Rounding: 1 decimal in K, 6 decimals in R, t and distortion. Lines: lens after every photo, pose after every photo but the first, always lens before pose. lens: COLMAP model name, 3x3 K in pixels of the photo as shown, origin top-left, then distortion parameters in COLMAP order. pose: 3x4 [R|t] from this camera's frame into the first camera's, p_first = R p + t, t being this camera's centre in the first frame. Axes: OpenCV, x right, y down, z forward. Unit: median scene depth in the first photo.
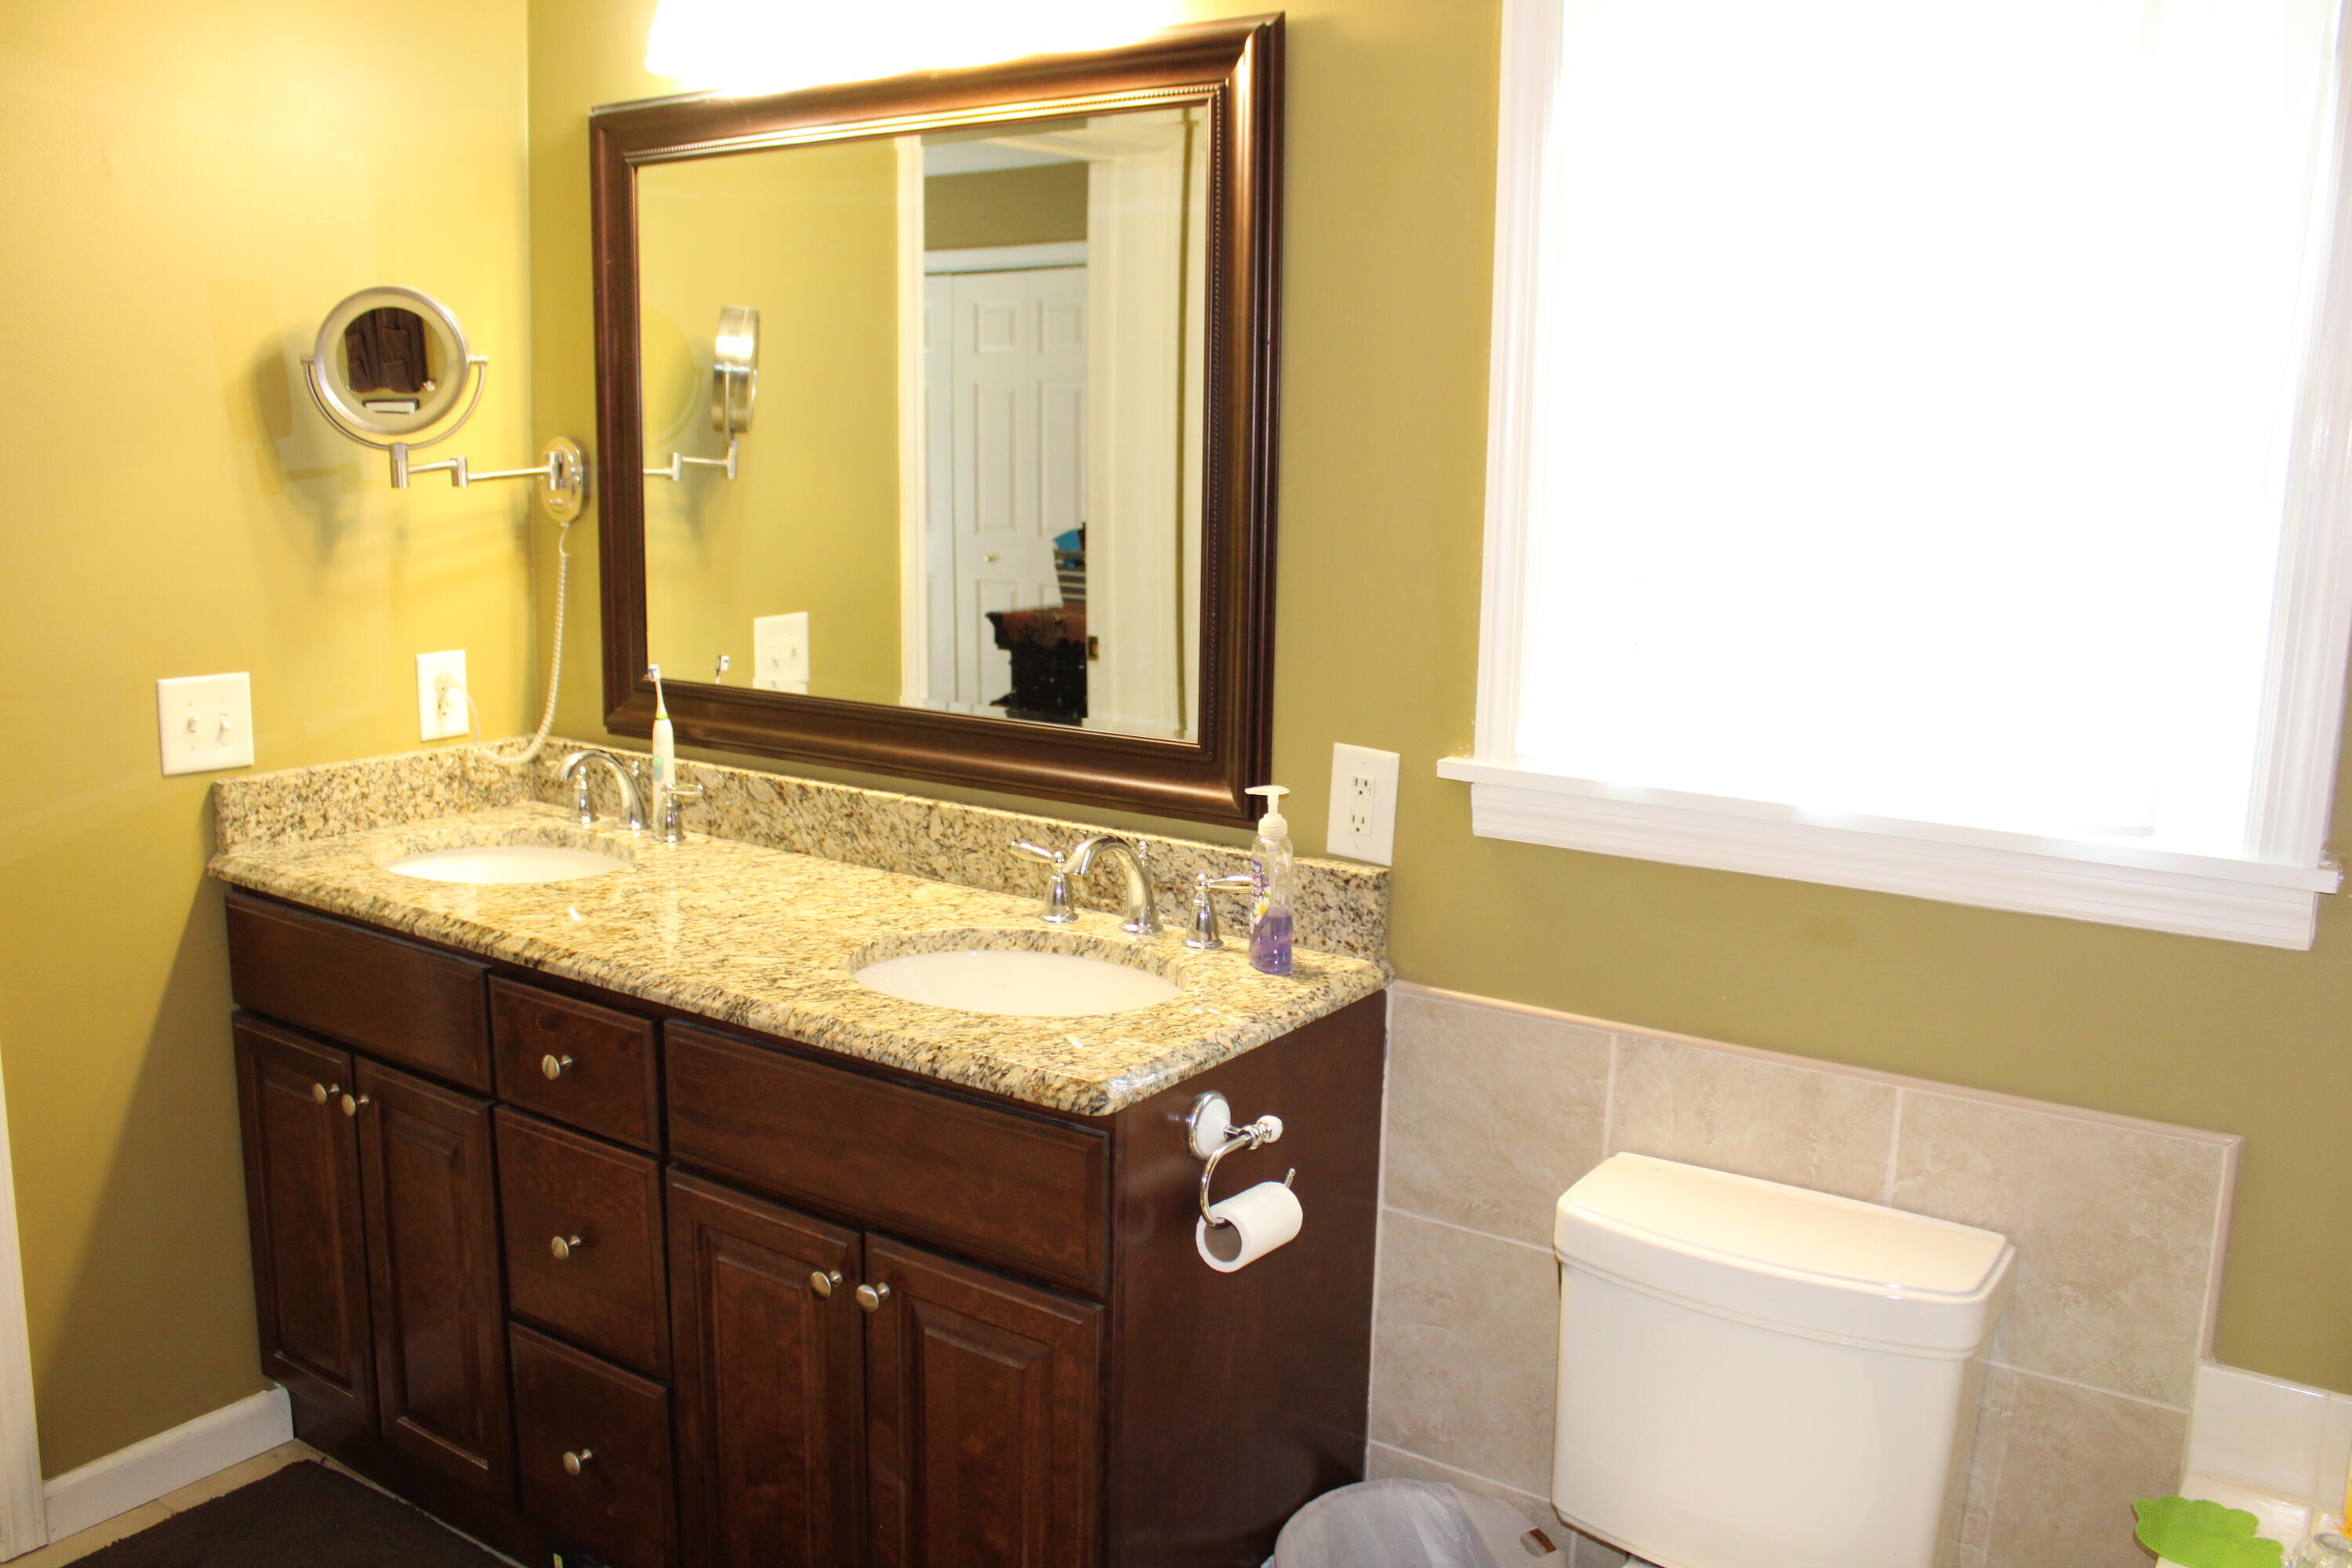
lens RADIAL K [[1964.9, 0, 1179.3], [0, 1964.9, 790.9], [0, 0, 1]] dist [-0.162533, 0.149248]
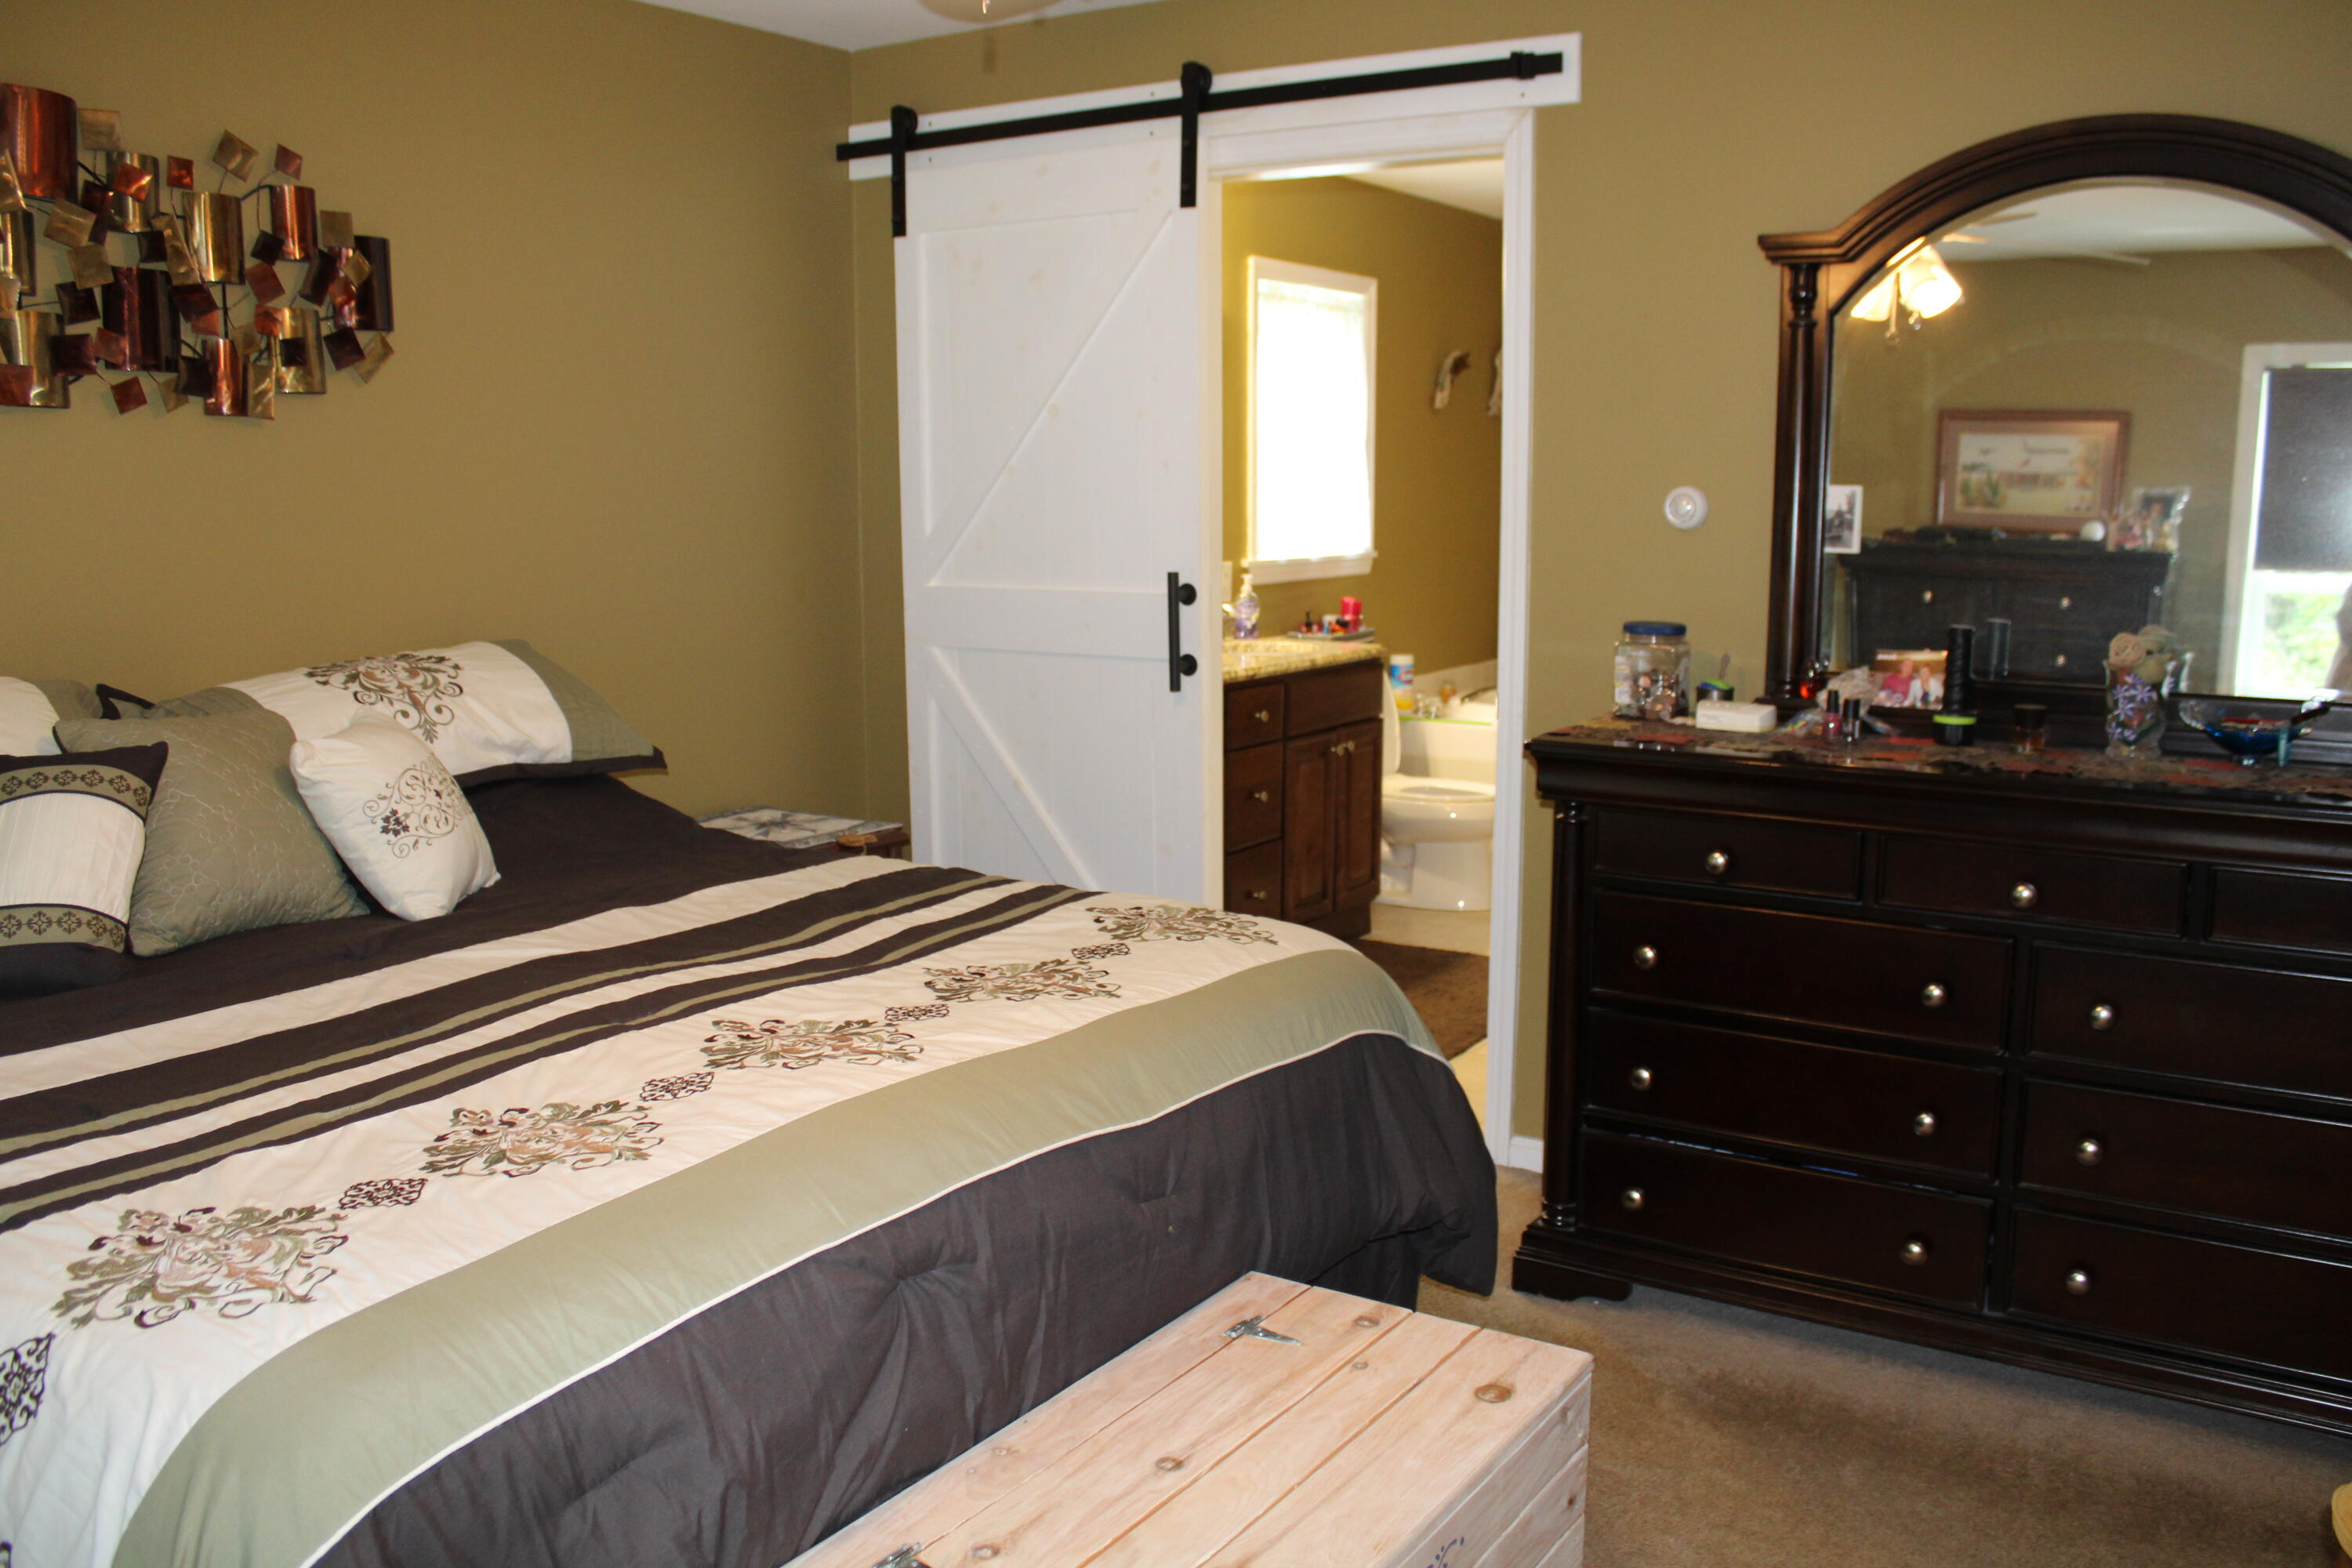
lens RADIAL K [[1964.9, 0, 1188.8], [0, 1964.9, 795.3], [0, 0, 1]] dist [-0.162533, 0.149248]
pose [[-0.028643, -0.183204, 0.982658, -2.682119], [0.180505, 0.965952, 0.185351, -0.225150], [-0.983157, 0.182683, 0.005402, 1.077124]]
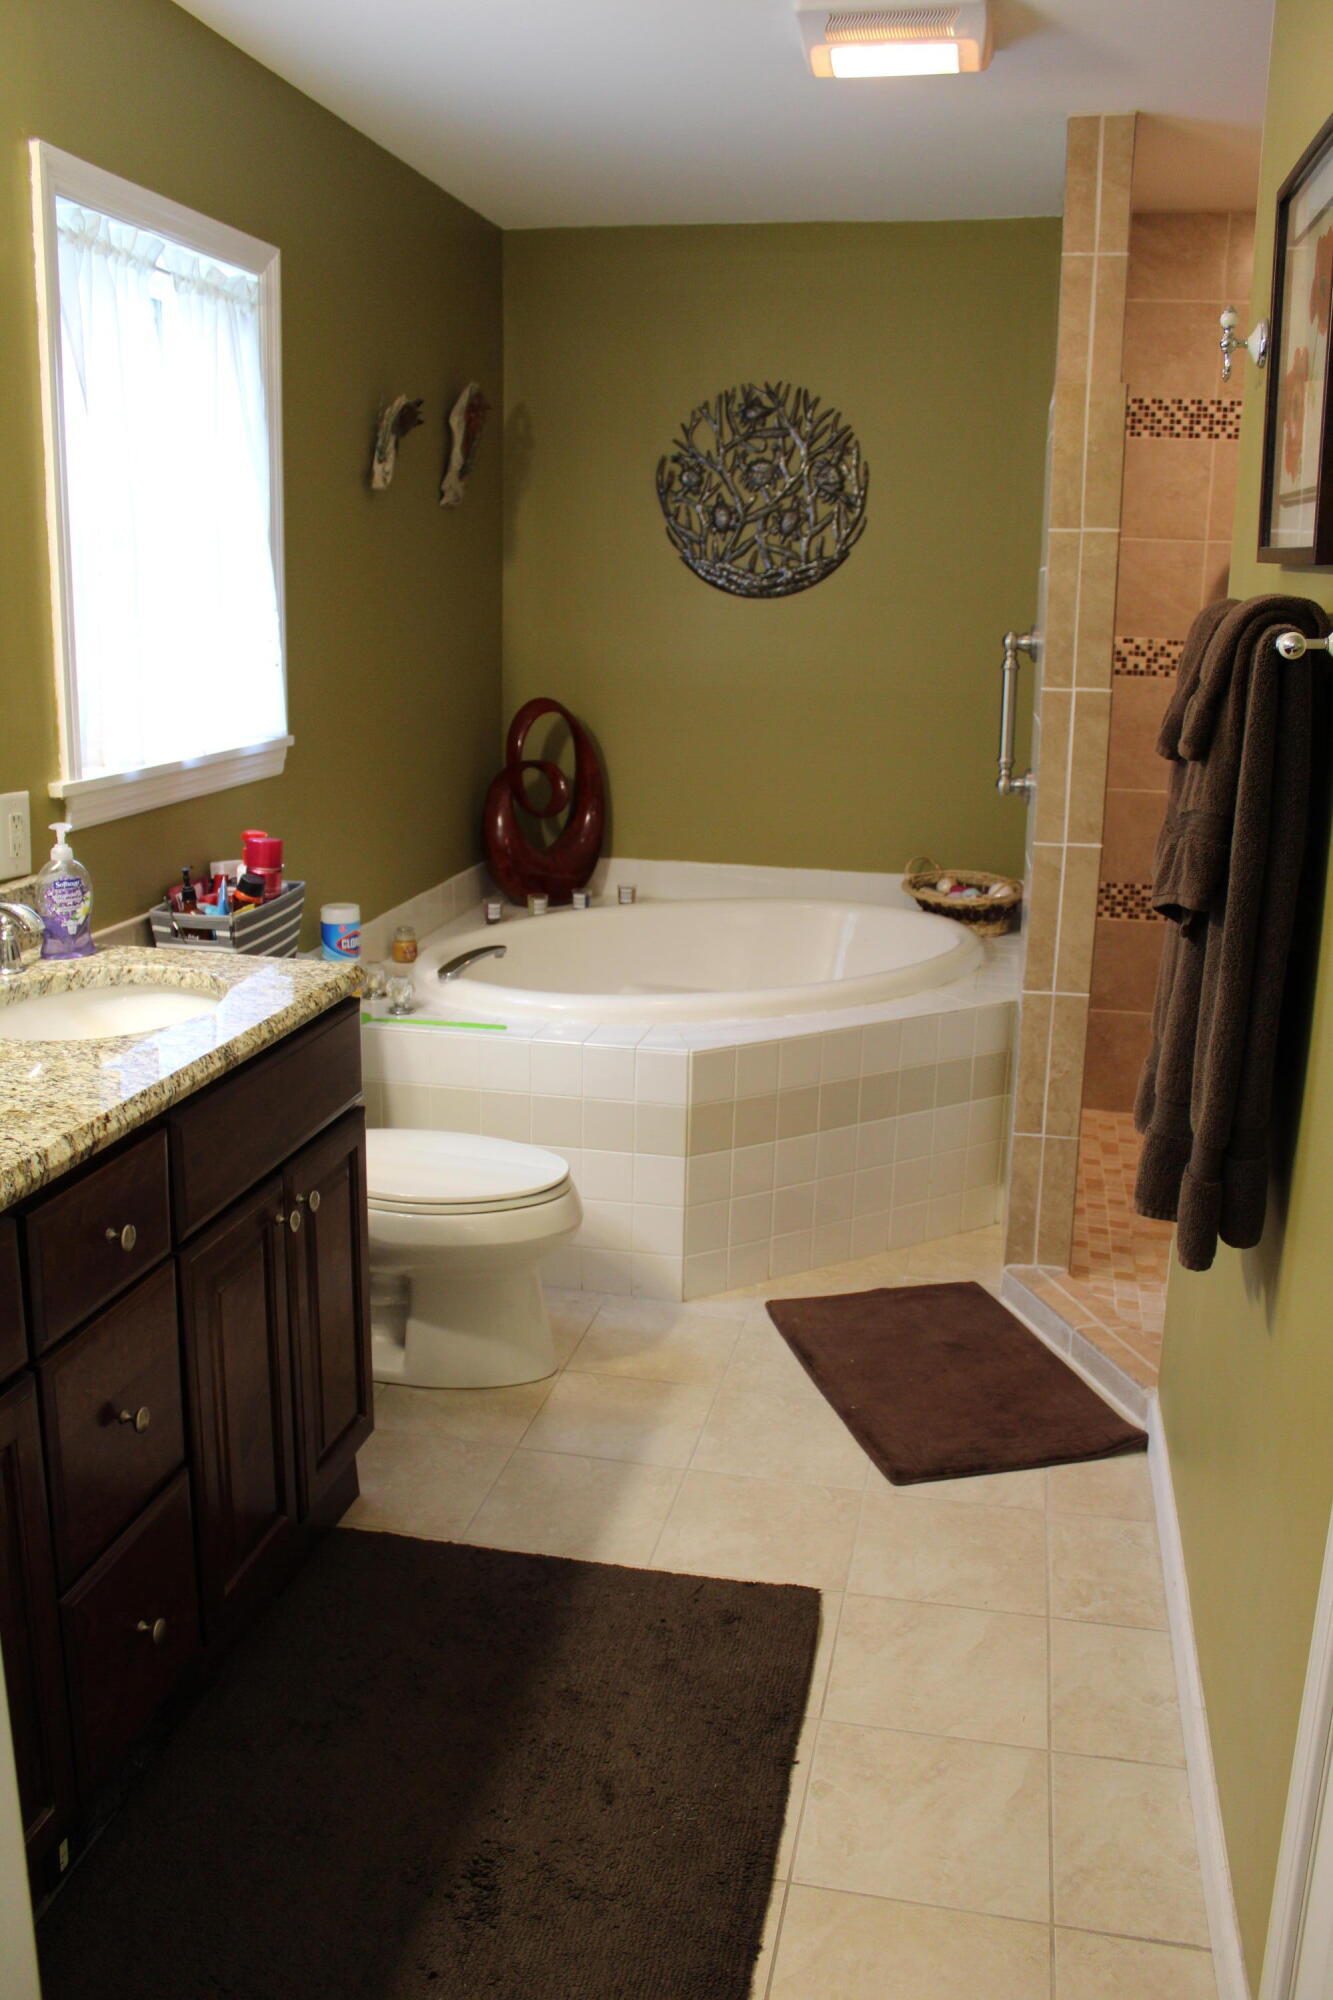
lens RADIAL K [[1670.8, 0, 661.2], [0, 1670.8, 1012.6], [0, 0, 1]] dist [-0.162533, 0.149248]
pose [[-0.386839, -0.258794, 0.885088, -1.093974], [0.137418, 0.932917, 0.332839, -0.190288], [-0.911851, 0.250382, -0.325326, 0.978095]]
